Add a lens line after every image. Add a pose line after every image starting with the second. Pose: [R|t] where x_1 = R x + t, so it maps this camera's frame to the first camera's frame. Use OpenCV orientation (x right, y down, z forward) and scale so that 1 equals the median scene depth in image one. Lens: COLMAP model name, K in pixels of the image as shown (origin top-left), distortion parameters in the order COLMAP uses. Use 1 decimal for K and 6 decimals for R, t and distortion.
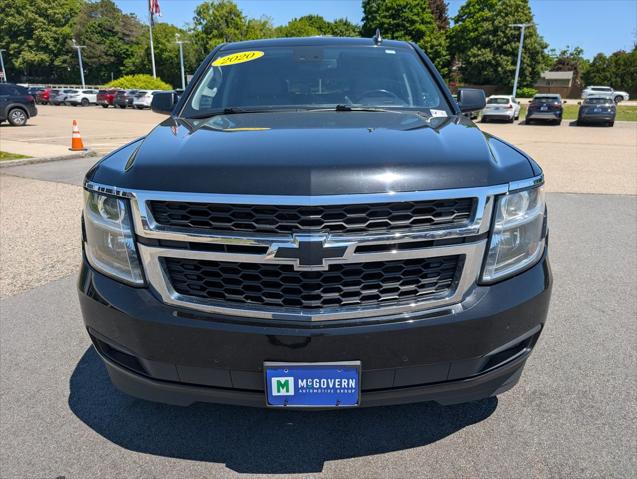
lens RADIAL K [[460.7, 0, 317.6], [0, 460.7, 243.1], [0, 0, 1]] dist [0.016459, -0.016138]
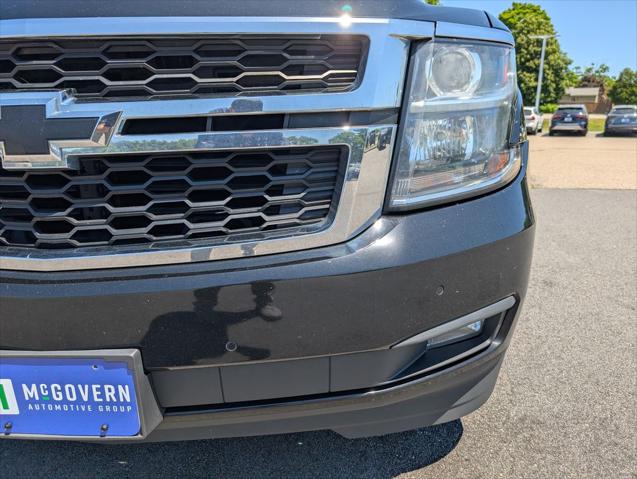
lens RADIAL K [[460.7, 0, 321.4], [0, 460.7, 235.0], [0, 0, 1]] dist [0.016459, -0.016138]
pose [[0.999014, 0.002996, -0.044294, 0.145229], [-0.005582, 0.998279, -0.058376, 0.072029], [0.044043, 0.058566, 0.997312, 0.223618]]
